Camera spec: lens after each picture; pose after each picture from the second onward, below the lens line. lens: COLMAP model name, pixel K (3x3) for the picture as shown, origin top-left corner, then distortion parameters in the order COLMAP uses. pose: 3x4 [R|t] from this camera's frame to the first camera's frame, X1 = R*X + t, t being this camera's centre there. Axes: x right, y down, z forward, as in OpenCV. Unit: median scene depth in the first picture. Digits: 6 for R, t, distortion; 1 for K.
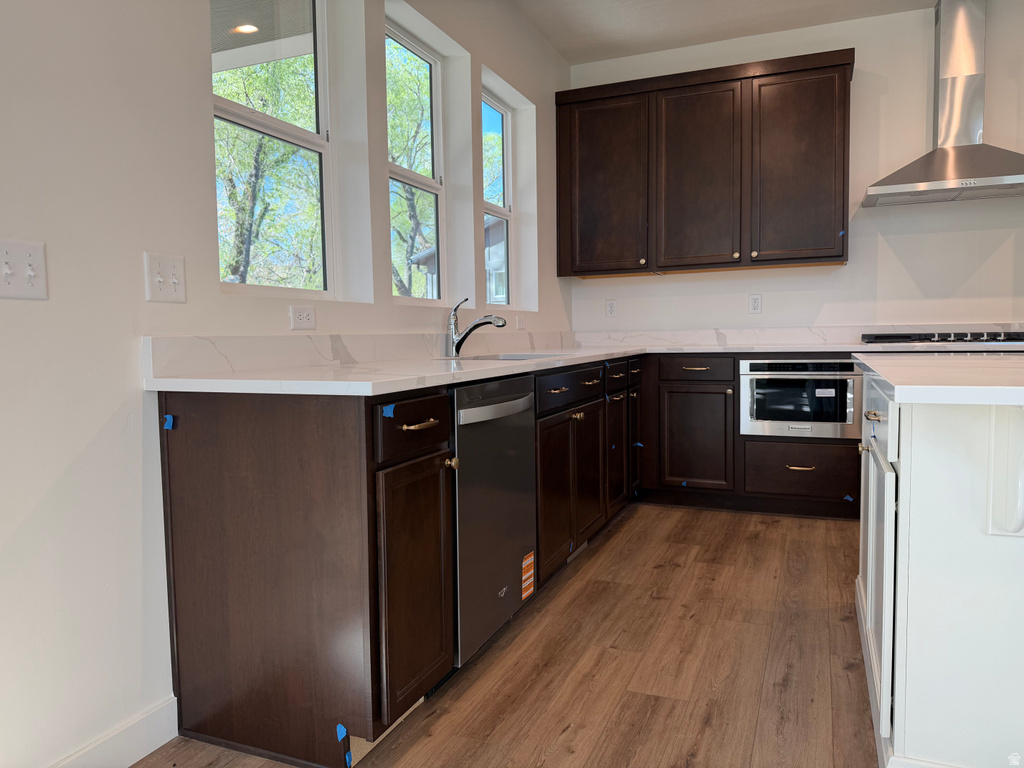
lens RADIAL K [[719.4, 0, 515.3], [0, 719.4, 382.8], [0, 0, 1]] dist [0.038094, -0.013482]
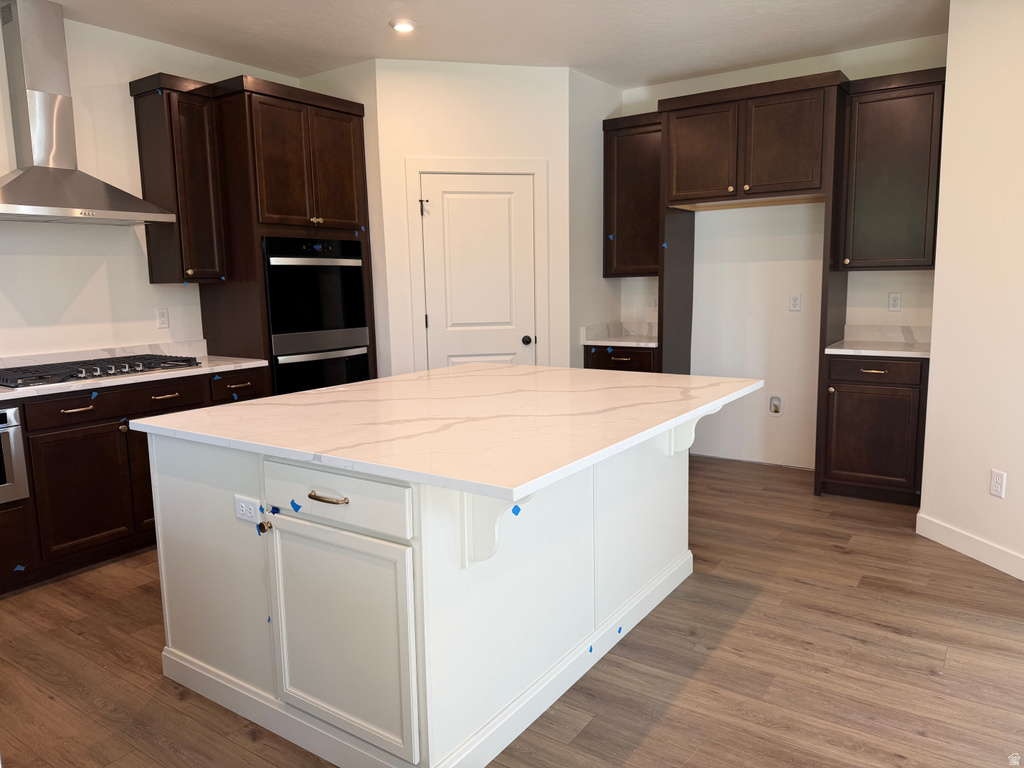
lens RADIAL K [[719.4, 0, 513.4], [0, 719.4, 383.9], [0, 0, 1]] dist [0.038094, -0.013482]
pose [[0.212619, -0.133158, 0.968020, -0.350946], [0.078763, 0.989783, 0.118852, -0.175216], [-0.973956, 0.050974, 0.220935, 0.347182]]
